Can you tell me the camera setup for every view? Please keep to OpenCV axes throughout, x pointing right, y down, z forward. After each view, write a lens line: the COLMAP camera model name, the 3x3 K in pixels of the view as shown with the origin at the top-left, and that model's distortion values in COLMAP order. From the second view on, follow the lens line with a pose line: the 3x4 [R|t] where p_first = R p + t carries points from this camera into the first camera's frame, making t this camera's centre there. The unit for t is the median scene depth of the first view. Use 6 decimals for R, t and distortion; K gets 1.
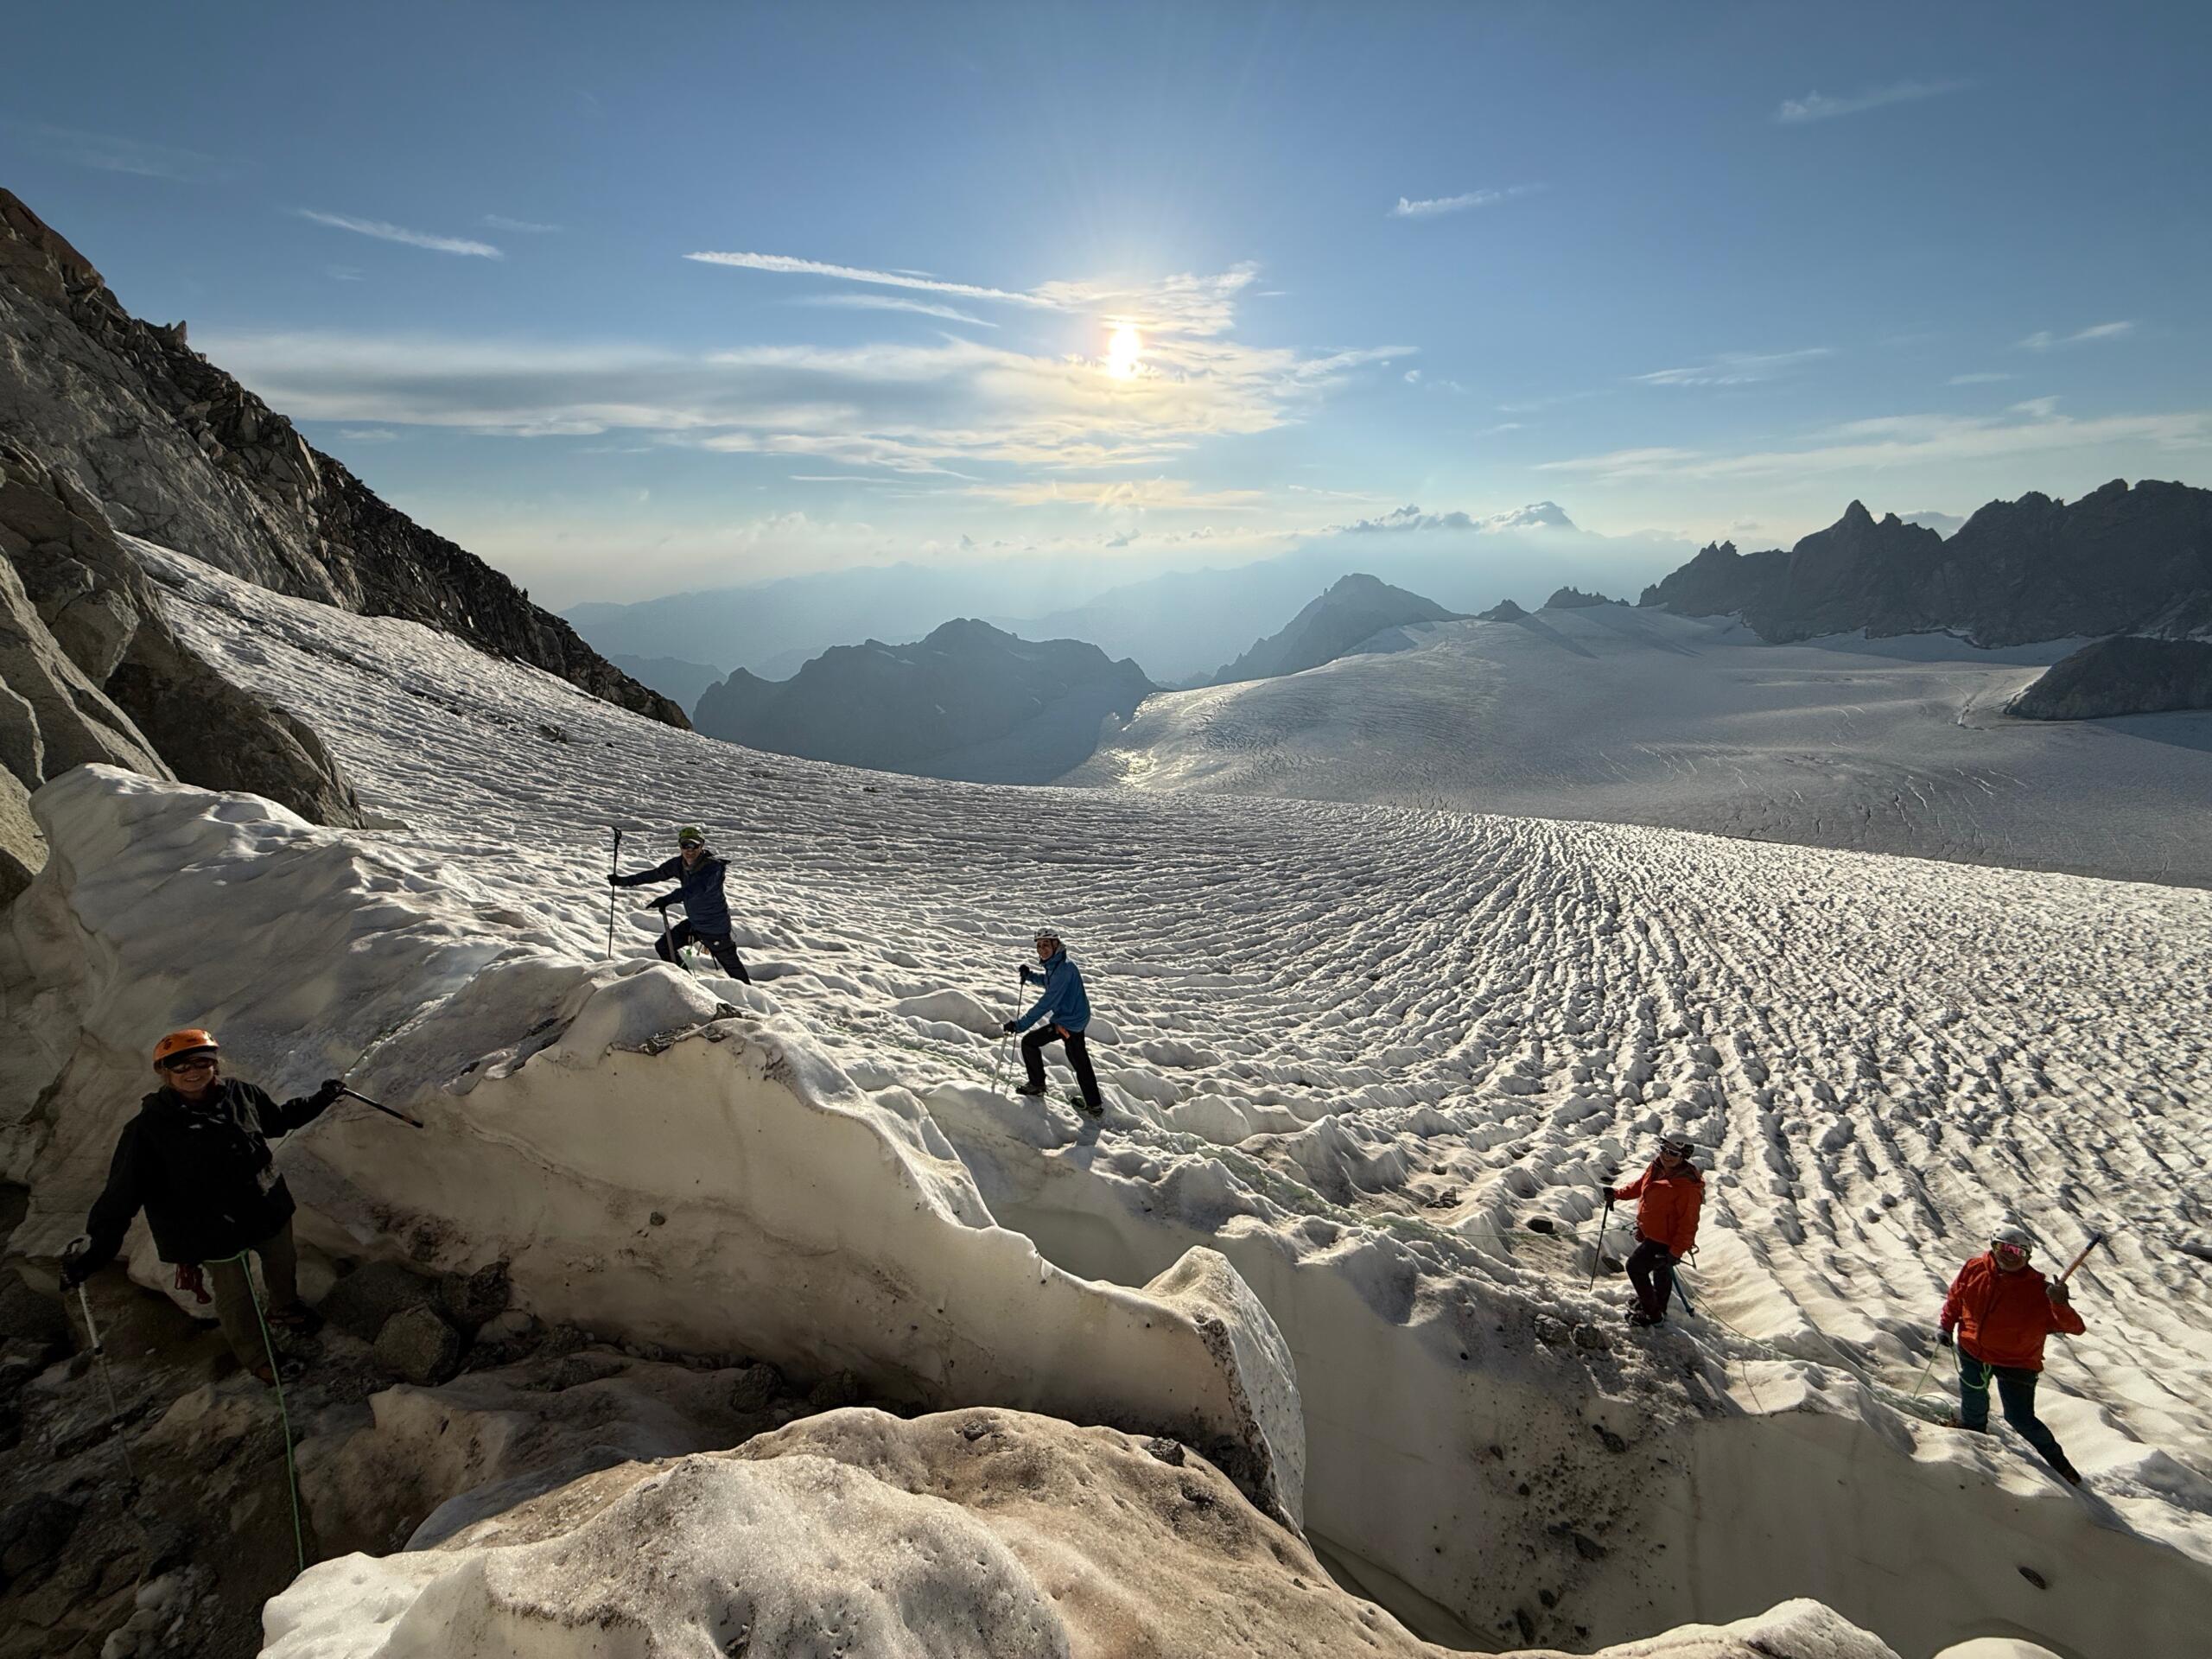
lens RADIAL K [[880.2, 0, 1106.9], [0, 880.2, 827.5], [0, 0, 1]] dist [0.003399, -0.001177]
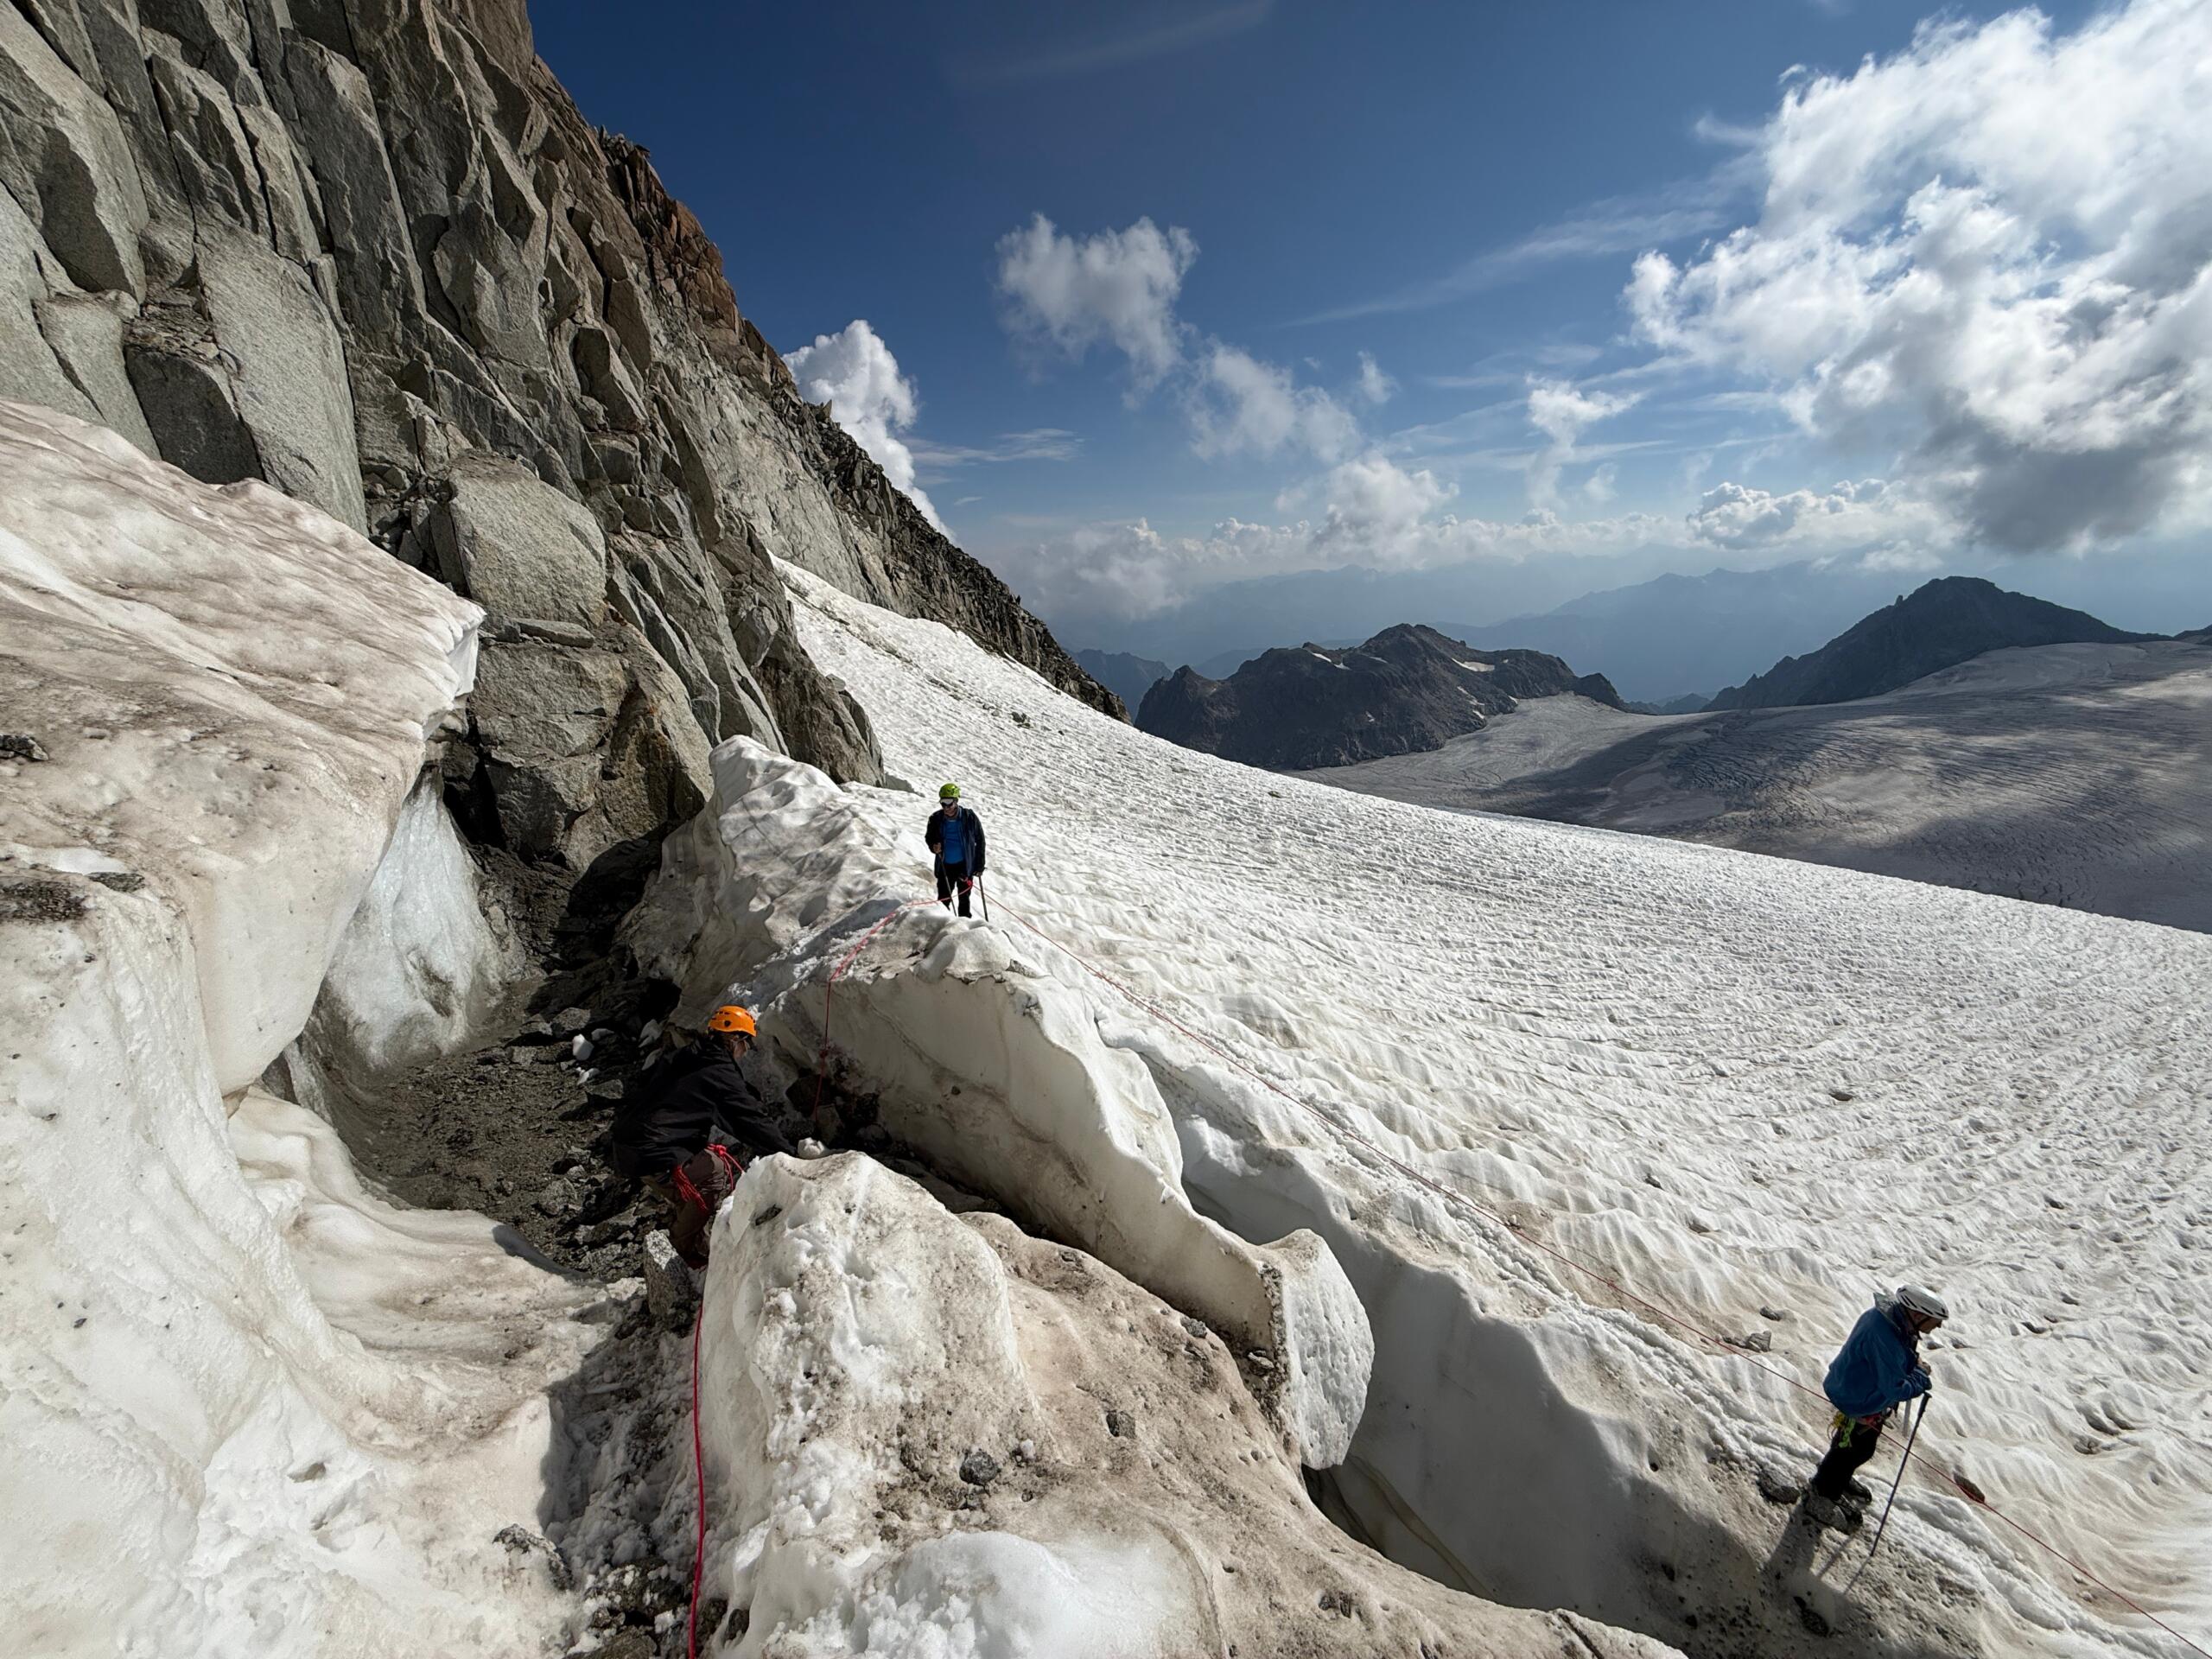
lens RADIAL K [[880.2, 0, 1108.6], [0, 880.2, 830.4], [0, 0, 1]] dist [0.003399, -0.001177]
pose [[0.888994, 0.126793, -0.440014, 0.091617], [-0.127335, 0.991452, 0.028429, -0.021497], [0.439858, 0.030756, 0.897541, -0.071300]]
